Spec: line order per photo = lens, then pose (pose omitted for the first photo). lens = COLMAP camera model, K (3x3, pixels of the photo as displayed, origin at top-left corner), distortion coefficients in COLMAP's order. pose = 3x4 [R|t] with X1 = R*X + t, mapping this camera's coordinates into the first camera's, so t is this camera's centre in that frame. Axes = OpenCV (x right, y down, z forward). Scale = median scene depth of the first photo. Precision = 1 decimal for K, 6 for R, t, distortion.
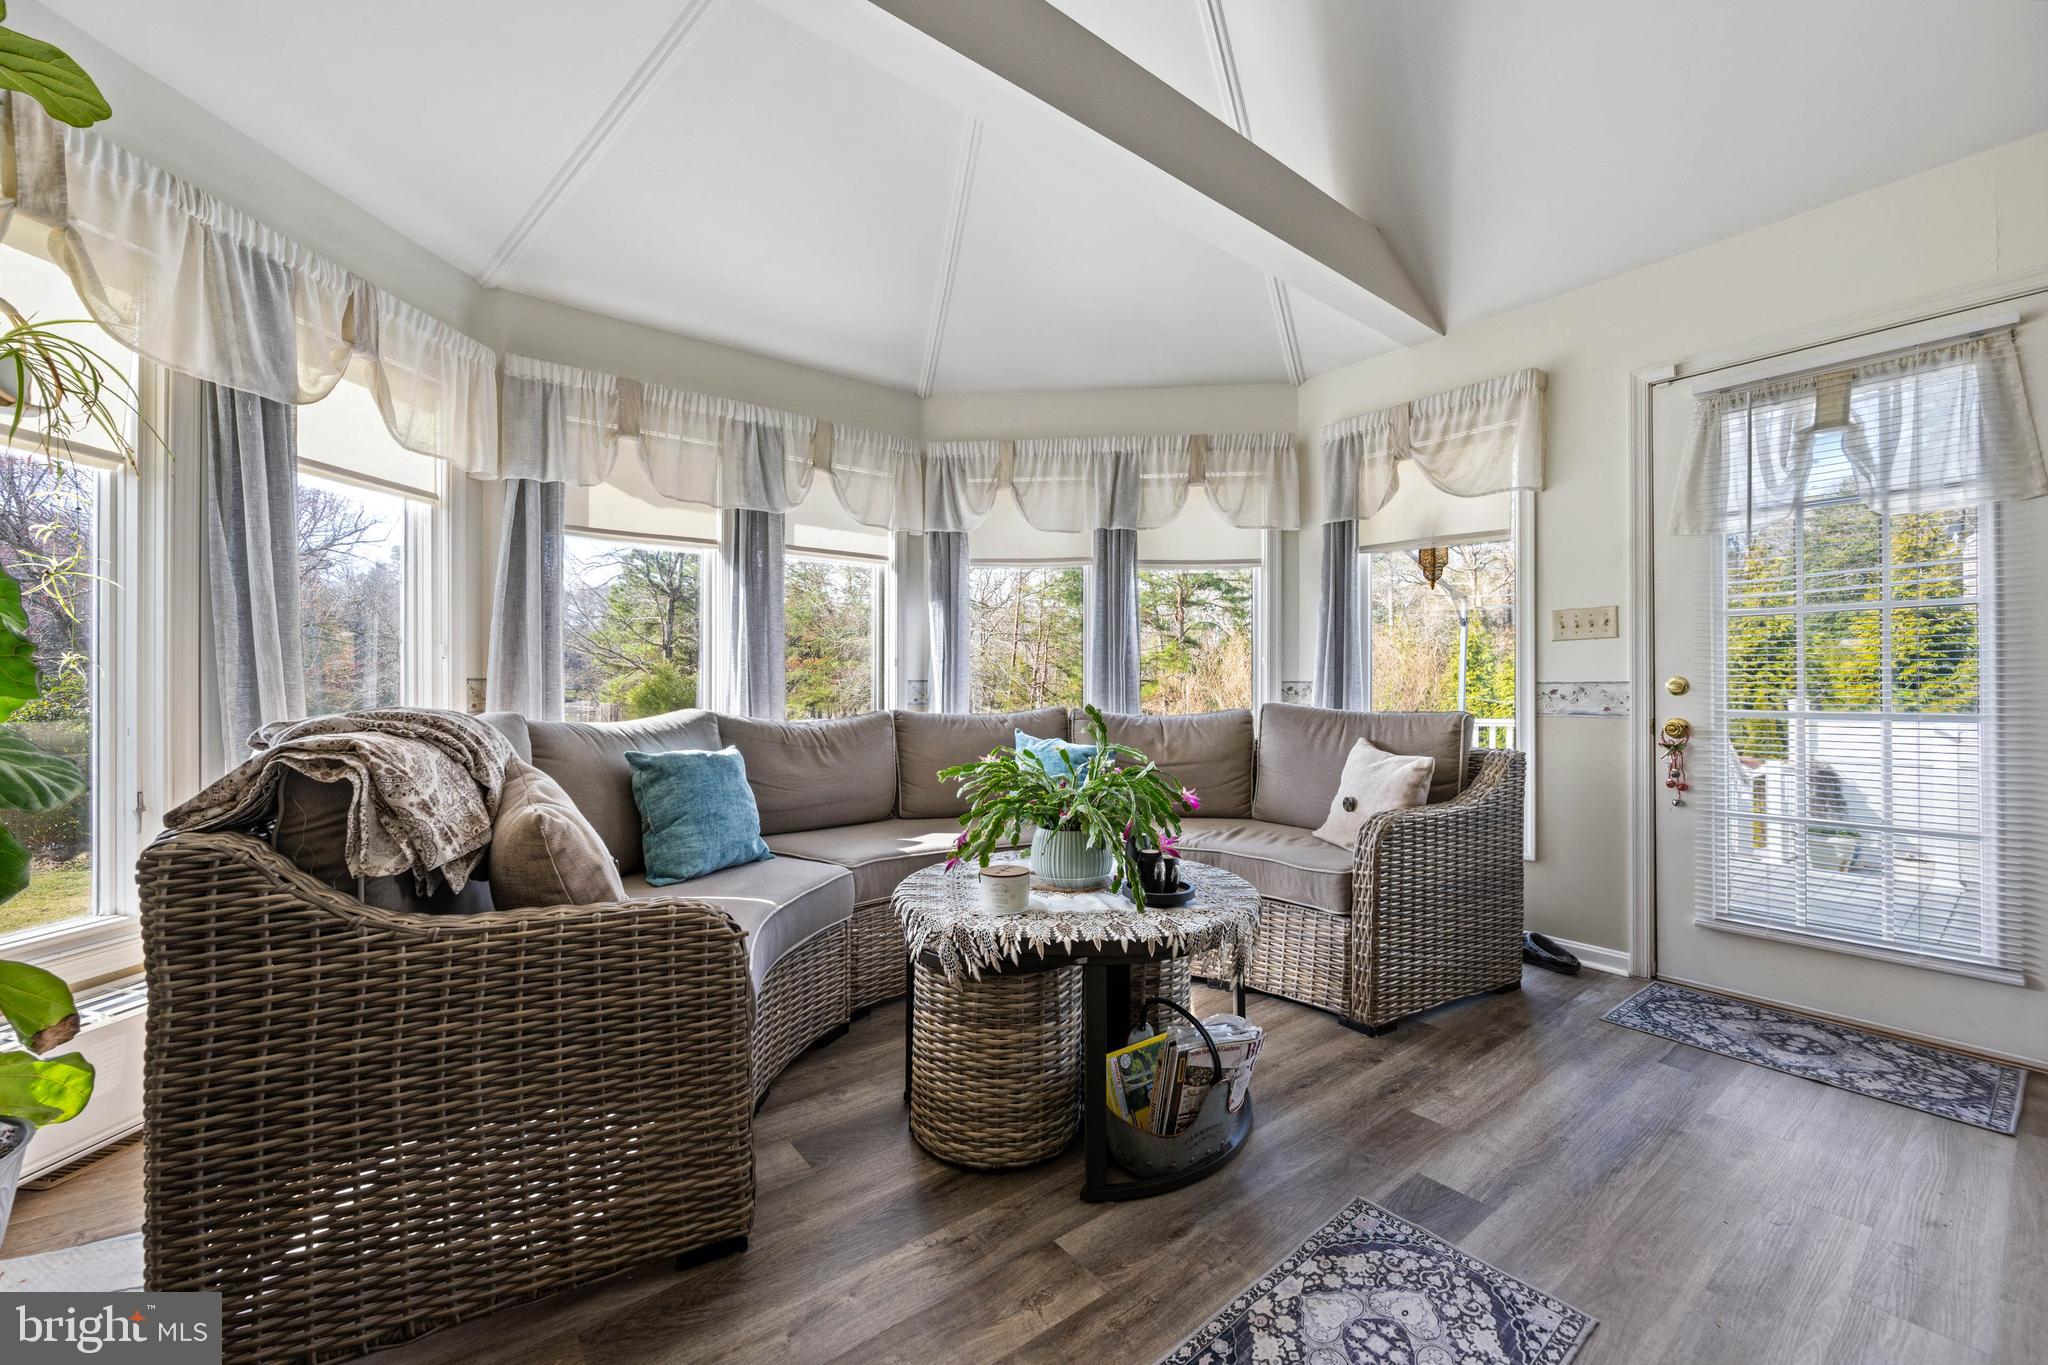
lens RADIAL K [[788.2, 0, 1018.5], [0, 788.2, 683.6], [0, 0, 1]] dist [-0.007779, 0.001385]
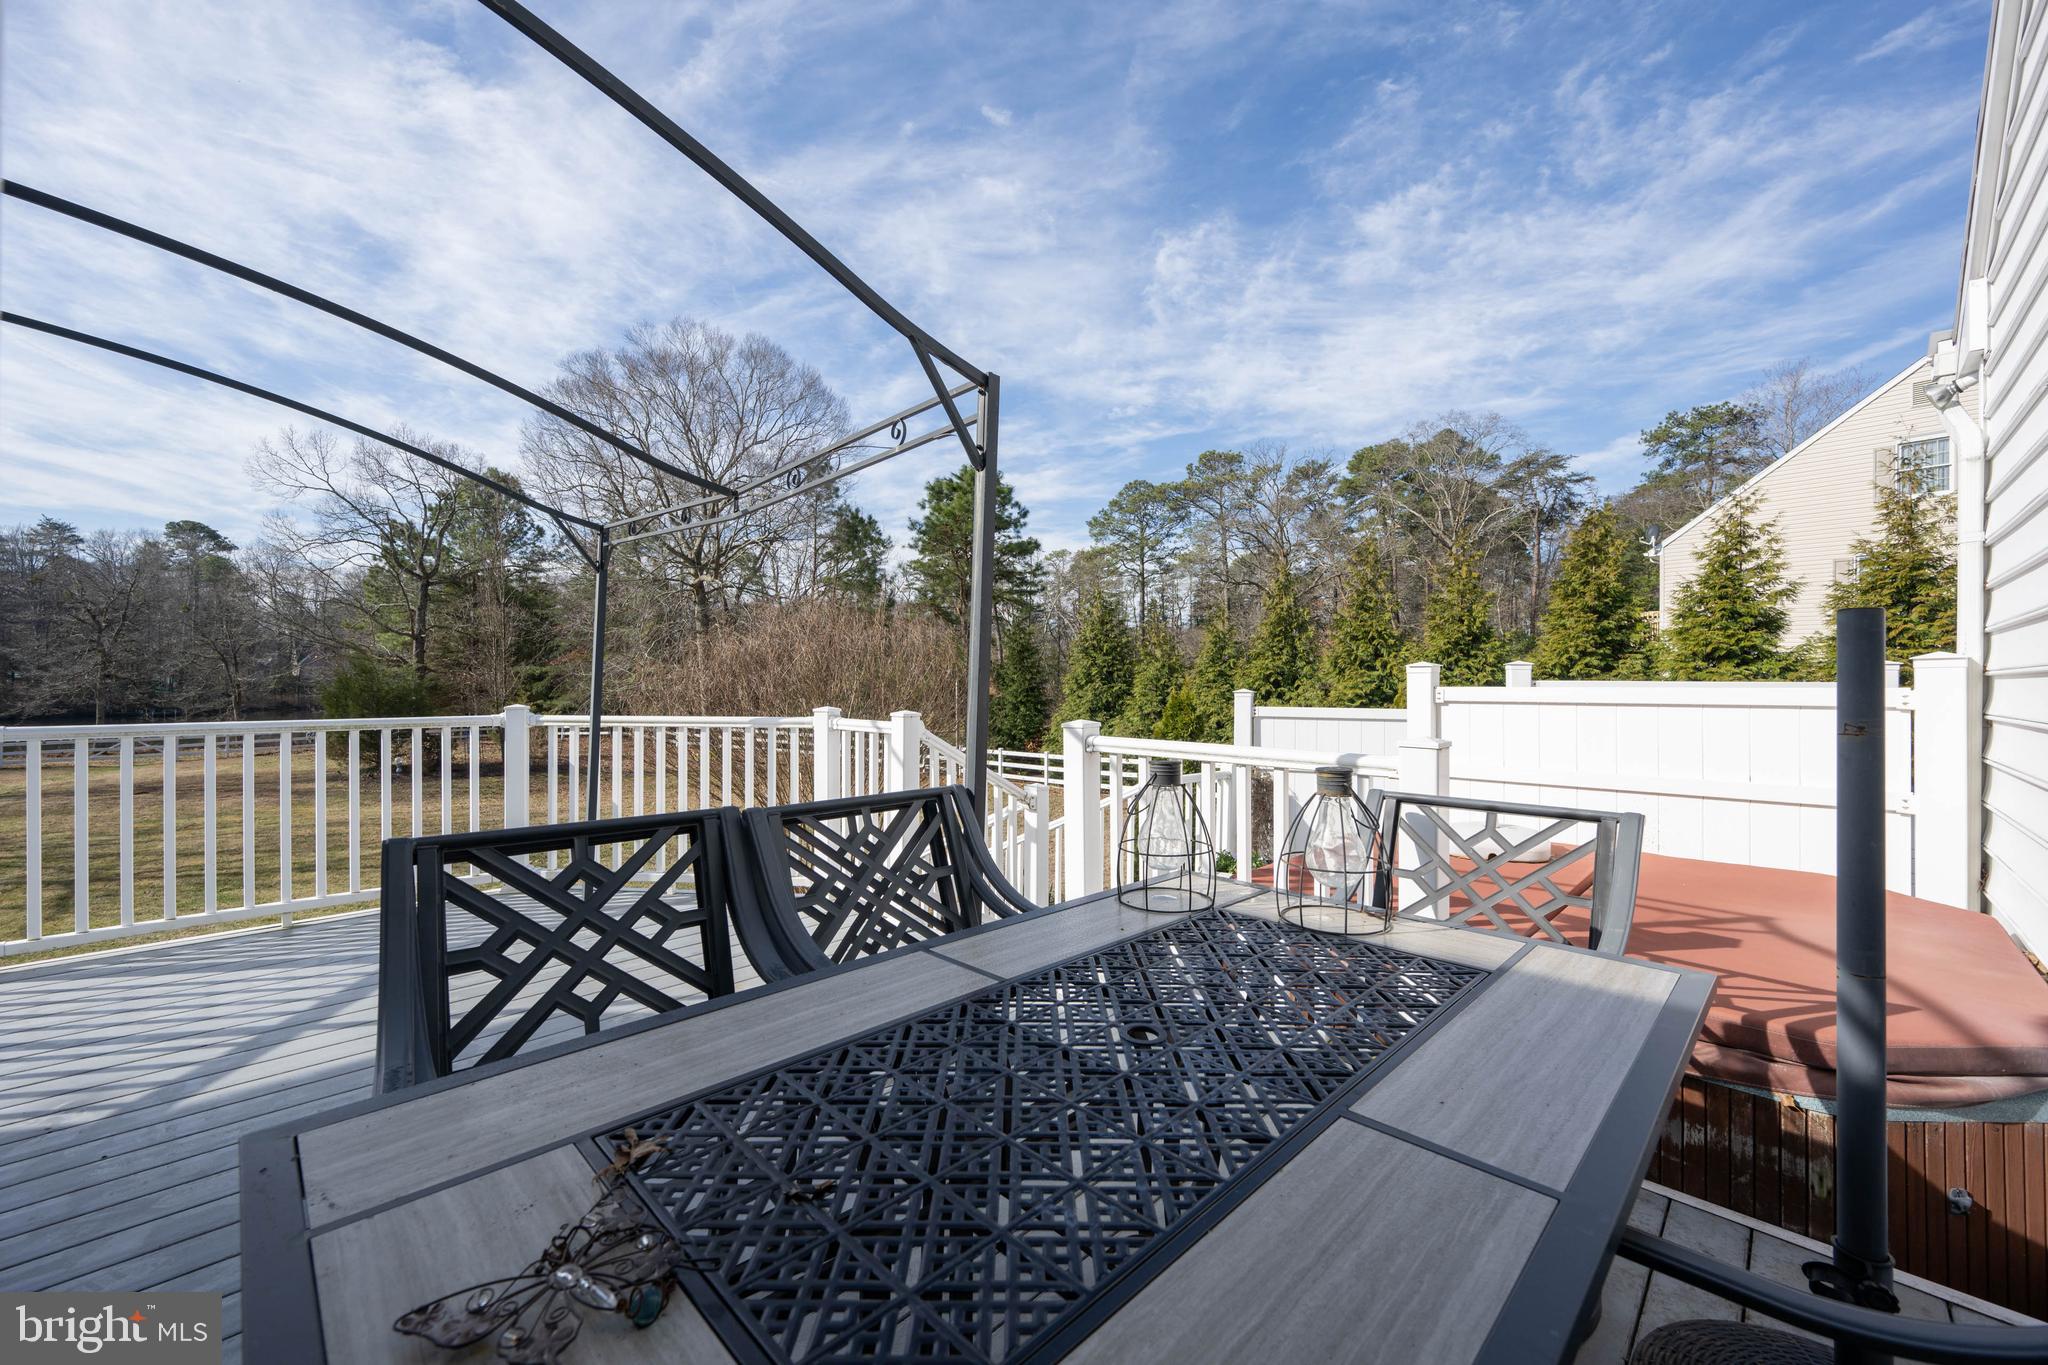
lens RADIAL K [[788.2, 0, 1024.4], [0, 788.2, 667.0], [0, 0, 1]] dist [-0.007779, 0.001385]
pose [[0.991501, 0.008852, 0.129796, 0.184071], [-0.006008, 0.999734, -0.022290, 0.005676], [-0.129959, 0.021320, 0.991290, 0.064846]]
